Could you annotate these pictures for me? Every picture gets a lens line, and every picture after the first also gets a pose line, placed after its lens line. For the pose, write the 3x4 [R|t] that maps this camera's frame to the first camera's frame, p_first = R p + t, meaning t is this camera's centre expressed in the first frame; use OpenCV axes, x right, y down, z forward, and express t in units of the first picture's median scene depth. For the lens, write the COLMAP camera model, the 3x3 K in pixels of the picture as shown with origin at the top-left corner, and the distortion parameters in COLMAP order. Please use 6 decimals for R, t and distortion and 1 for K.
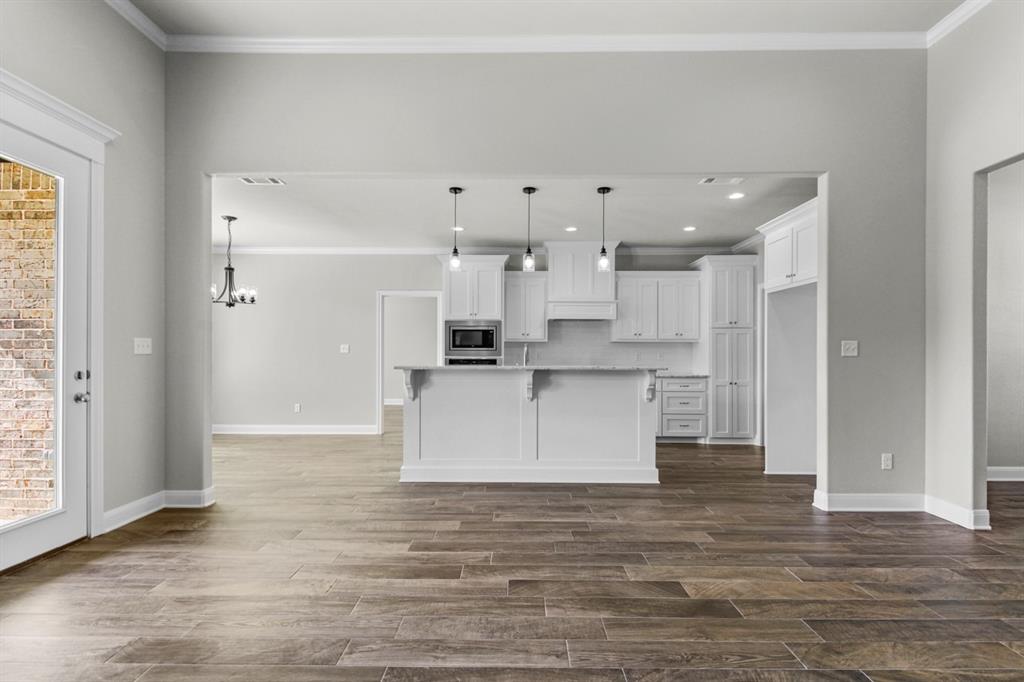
lens RADIAL K [[481.5, 0, 516.1], [0, 481.5, 350.7], [0, 0, 1]] dist [0.014308, -0.009359]
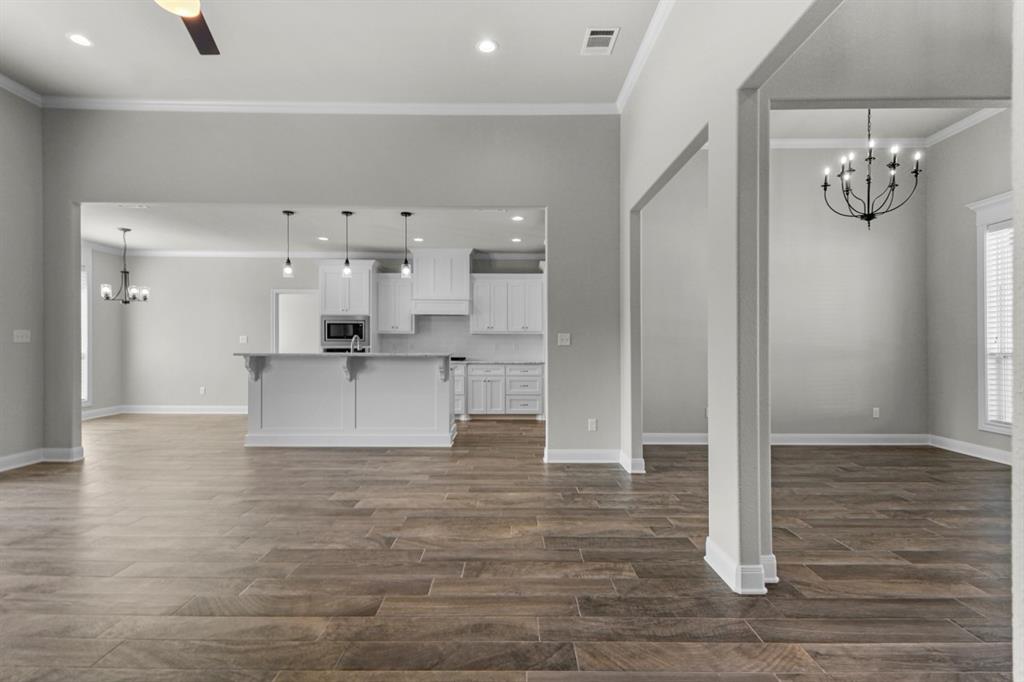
lens RADIAL K [[481.5, 0, 517.3], [0, 481.5, 344.6], [0, 0, 1]] dist [0.014308, -0.009359]
pose [[0.999909, 0.002361, 0.013267, 0.446916], [-0.002458, 0.999970, 0.007314, -0.001737], [-0.013249, -0.007346, 0.999885, -0.260225]]
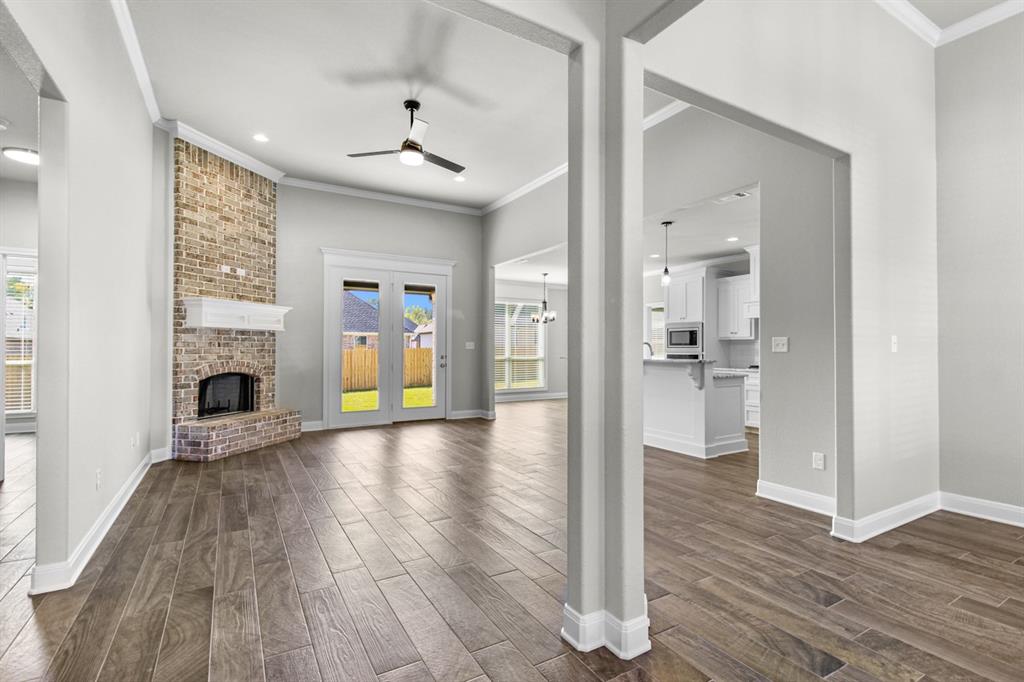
lens RADIAL K [[481.5, 0, 514.6], [0, 481.5, 341.0], [0, 0, 1]] dist [0.014308, -0.009359]
pose [[0.514577, -0.013056, -0.857344, 1.065963], [0.000474, 0.999888, -0.014943, 0.001105], [0.857444, 0.007283, 0.514526, -0.017365]]
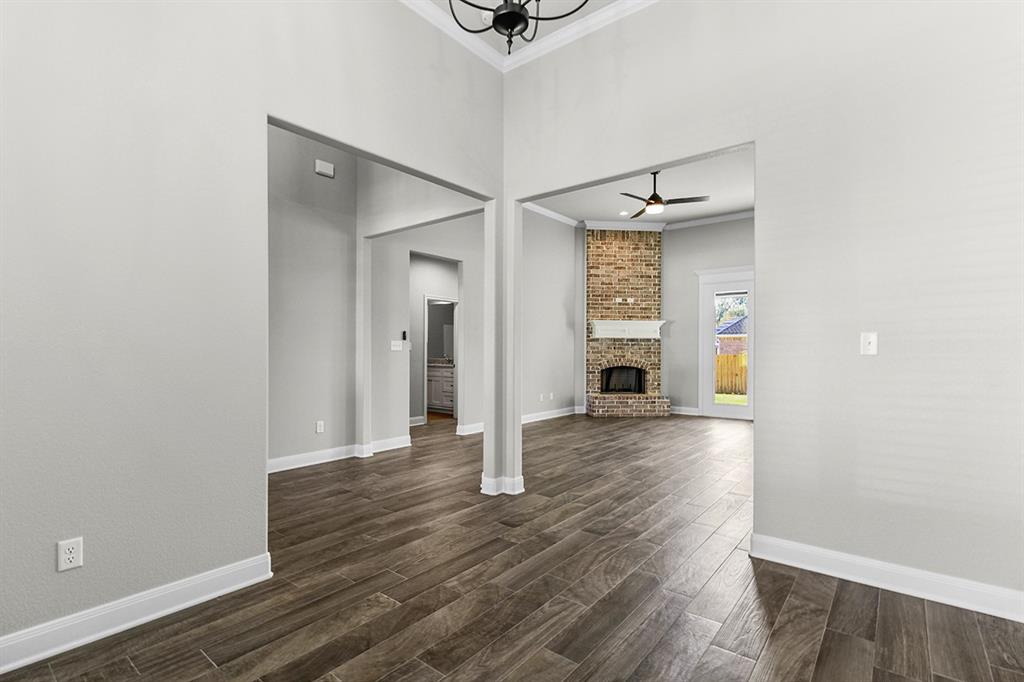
lens RADIAL K [[481.5, 0, 510.6], [0, 481.5, 346.7], [0, 0, 1]] dist [0.014308, -0.009359]
pose [[-0.625318, -0.009106, -0.780317, 1.426745], [-0.002604, 0.999951, -0.009583, 0.005570], [0.780366, -0.003961, -0.625311, 0.896404]]
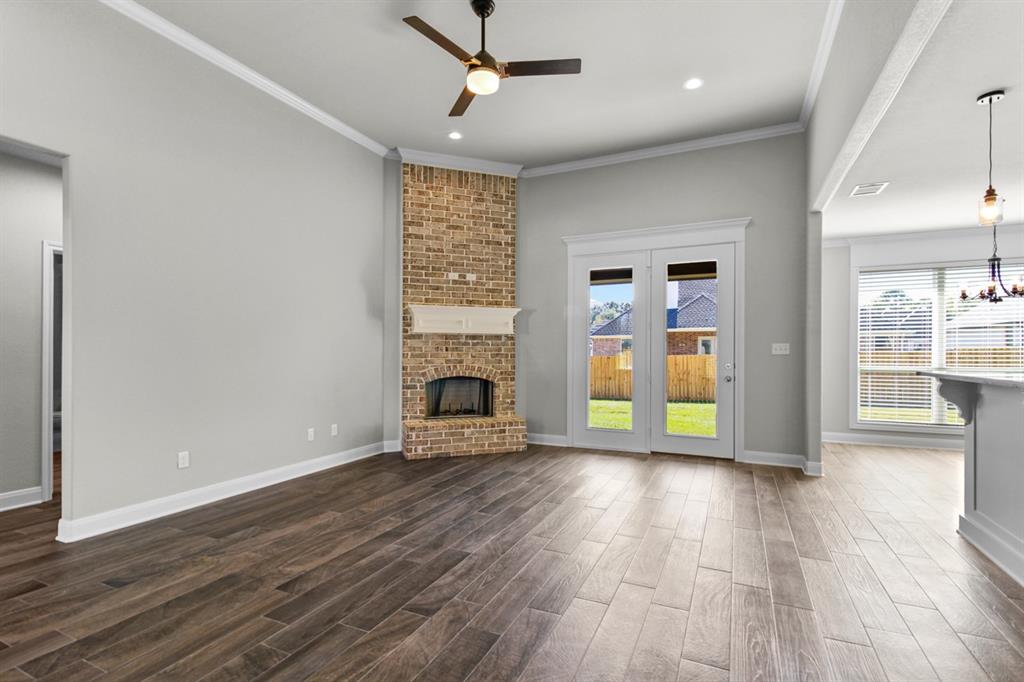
lens RADIAL K [[481.5, 0, 512.0], [0, 481.5, 349.3], [0, 0, 1]] dist [0.014308, -0.009359]
pose [[-0.418147, -0.008071, -0.908343, 0.700608], [-0.000598, 0.999963, -0.008610, 0.002829], [0.908379, -0.003057, -0.418137, 0.687565]]
